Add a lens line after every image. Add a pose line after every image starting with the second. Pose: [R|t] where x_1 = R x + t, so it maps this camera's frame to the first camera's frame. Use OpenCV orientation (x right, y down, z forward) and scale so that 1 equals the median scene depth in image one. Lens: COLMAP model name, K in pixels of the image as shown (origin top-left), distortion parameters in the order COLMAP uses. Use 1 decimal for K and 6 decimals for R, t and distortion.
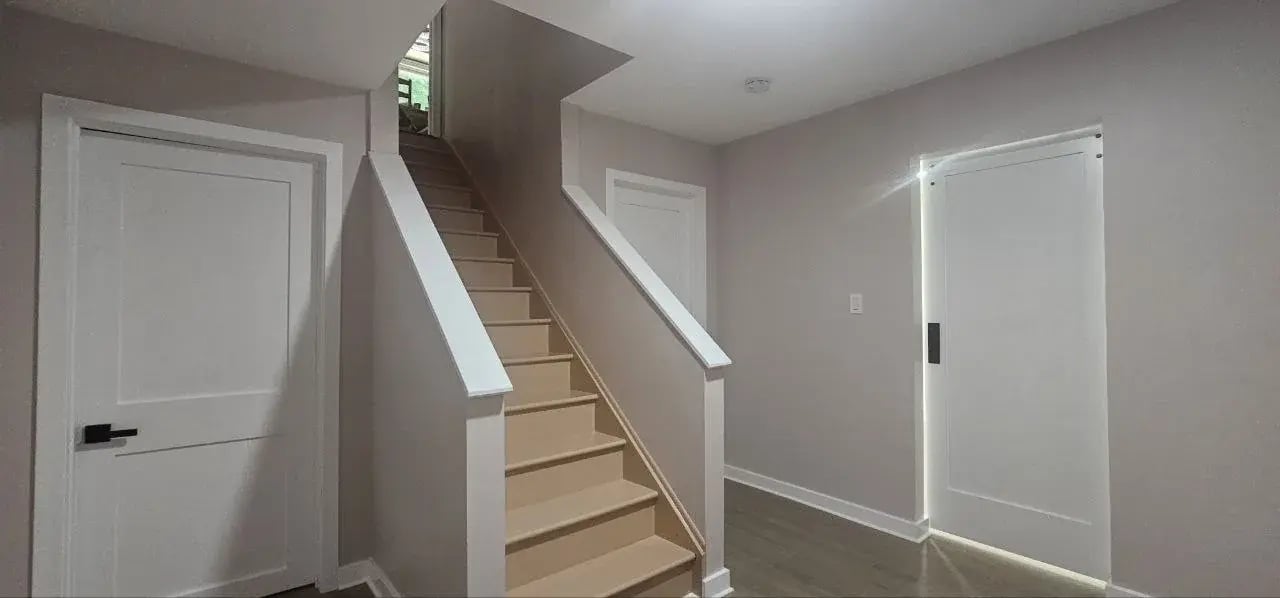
lens RADIAL K [[513.3, 0, 634.6], [0, 513.3, 291.4], [0, 0, 1]] dist [-0.000463, 0.000025]
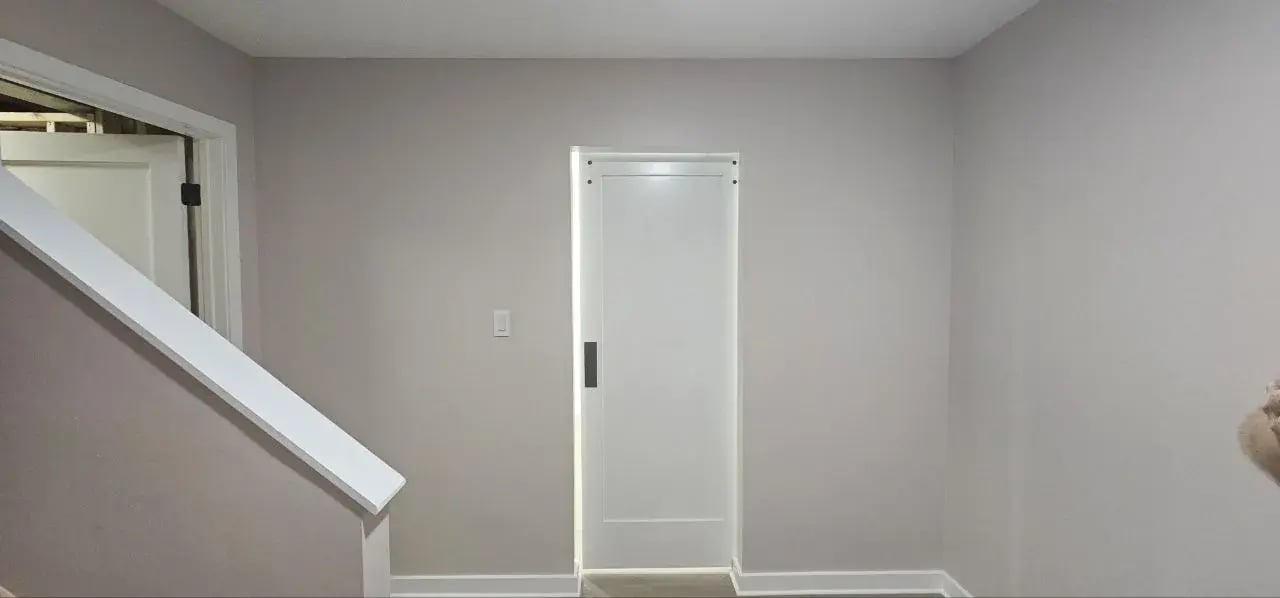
lens RADIAL K [[513.3, 0, 634.6], [0, 513.3, 291.4], [0, 0, 1]] dist [-0.000463, 0.000025]
pose [[0.602723, -0.037885, 0.797051, -0.071694], [-0.007679, 0.998551, 0.053269, -0.073400], [-0.797914, -0.038227, 0.601558, 0.415437]]
